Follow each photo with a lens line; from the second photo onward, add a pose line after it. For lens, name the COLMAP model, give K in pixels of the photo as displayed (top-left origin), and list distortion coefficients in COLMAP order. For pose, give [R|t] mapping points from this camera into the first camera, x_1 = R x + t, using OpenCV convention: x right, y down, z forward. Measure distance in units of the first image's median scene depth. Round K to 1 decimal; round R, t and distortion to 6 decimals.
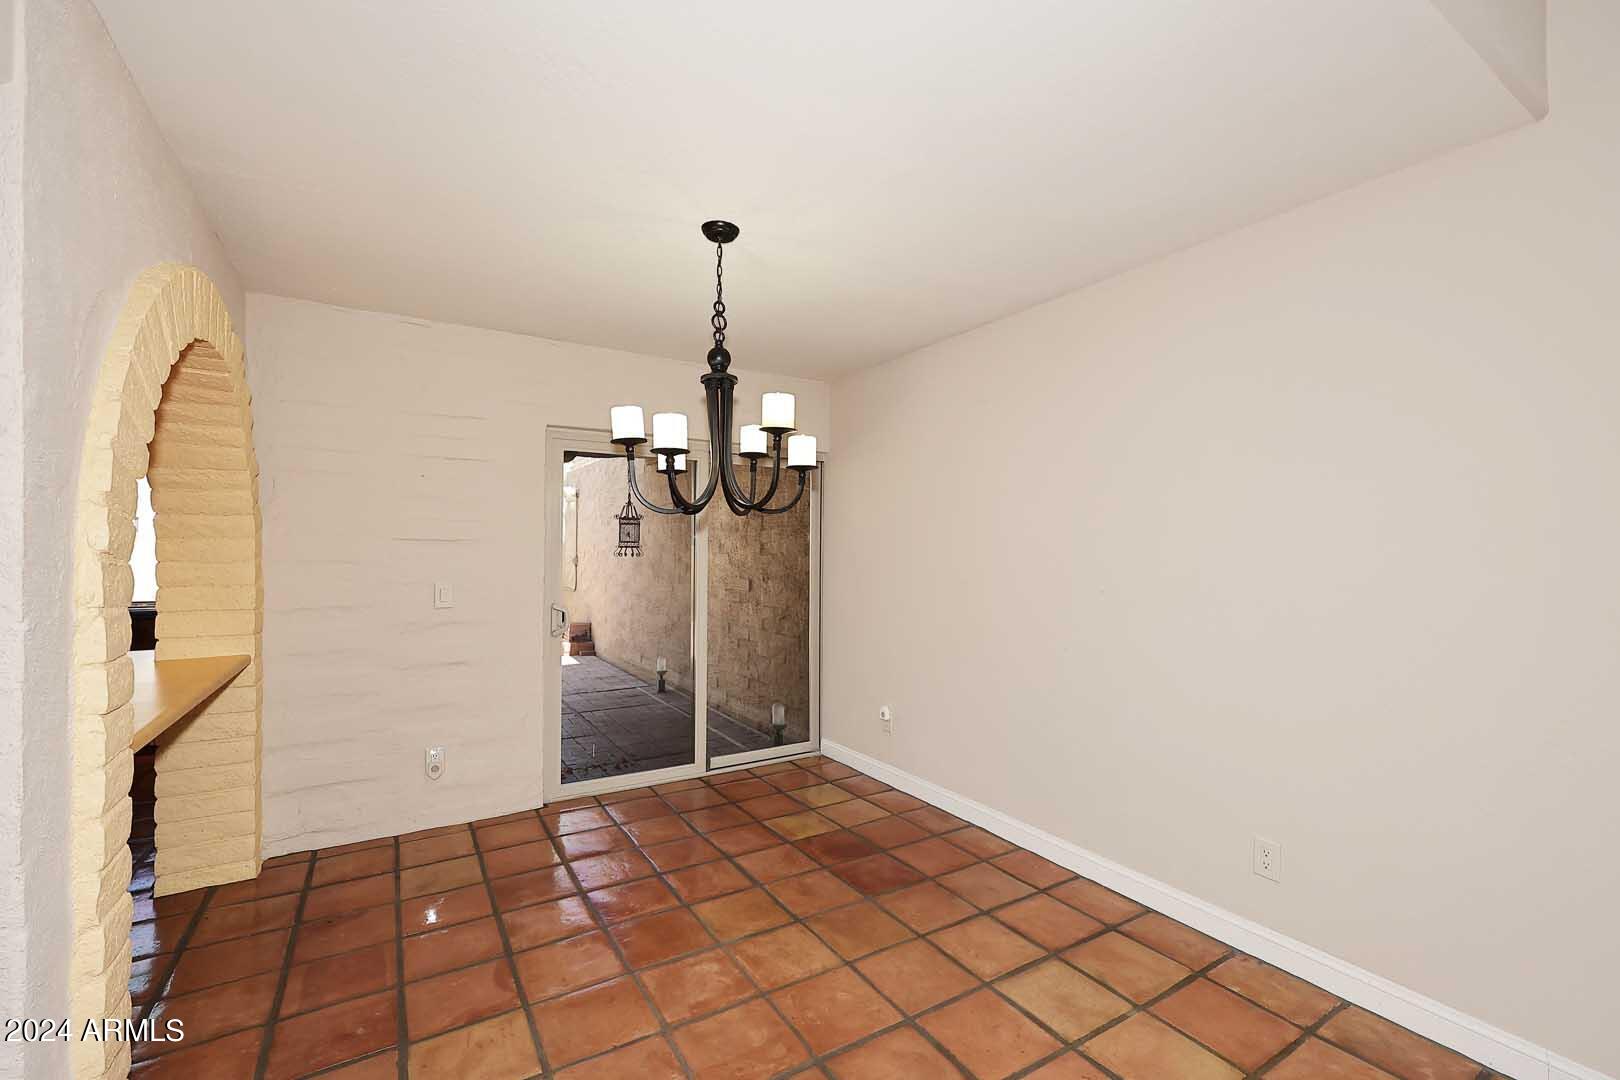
lens RADIAL K [[693.5, 0, 812.1], [0, 693.5, 543.7], [0, 0, 1]] dist [-0.000946, -0.000116]
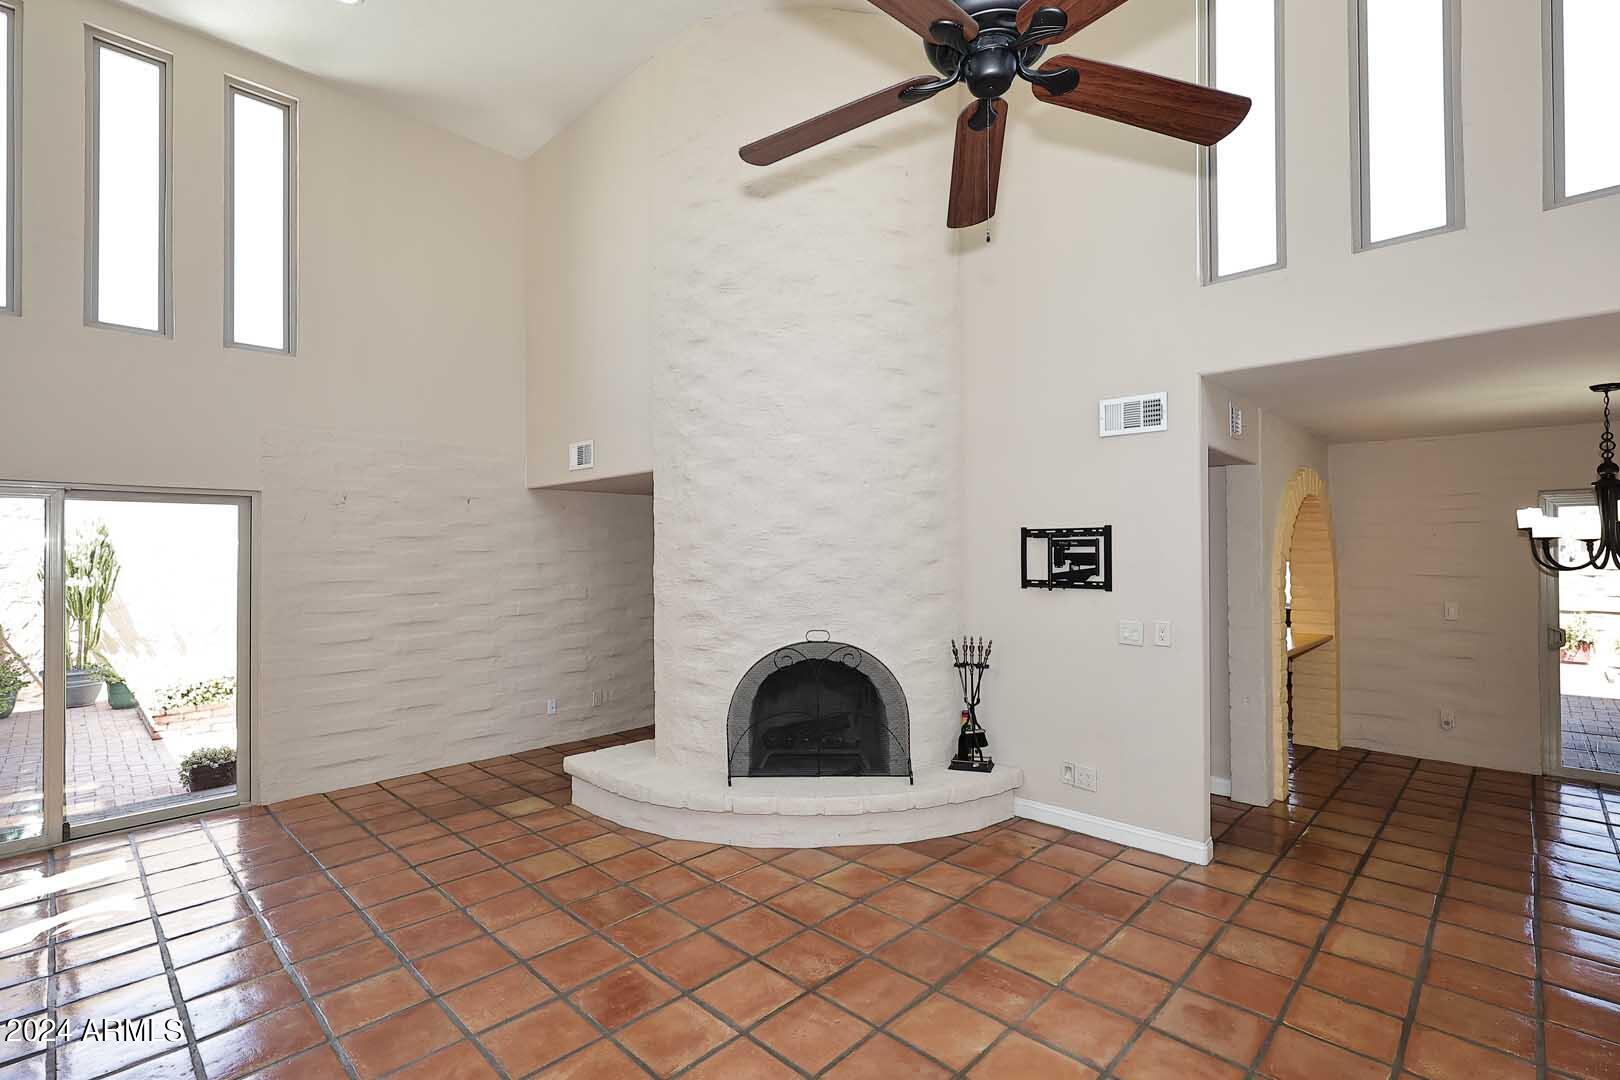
lens RADIAL K [[736.1, 0, 822.7], [0, 736.1, 545.4], [0, 0, 1]] dist [0.003314, 0.000082]
pose [[0.250031, -0.012153, -0.968162, 1.006119], [0.007495, 0.999916, -0.010616, -0.094319], [0.968209, -0.004602, 0.250101, -1.083306]]
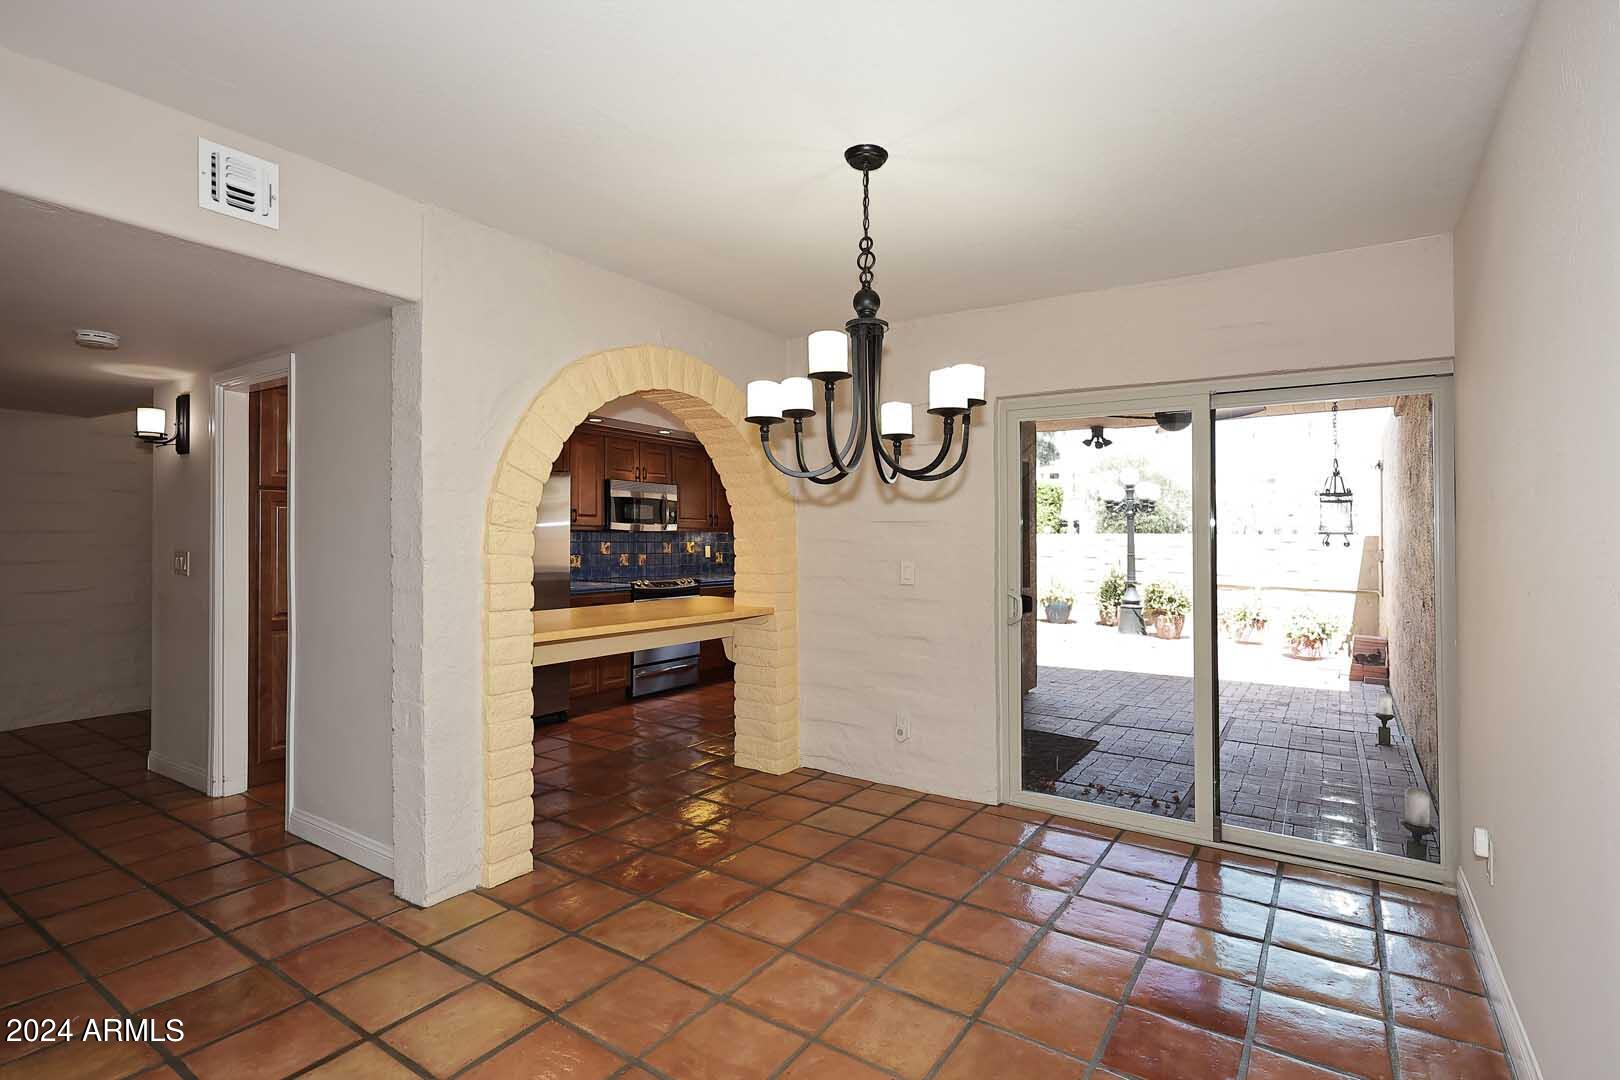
lens RADIAL K [[778.6, 0, 845.6], [0, 778.6, 525.5], [0, 0, 1]] dist [-0.000162, -0.000173]
pose [[0.434878, -0.014687, -0.900369, 0.732023], [-0.001999, 0.999849, -0.017275, 0.031995], [0.900487, 0.009313, 0.434783, 0.549774]]
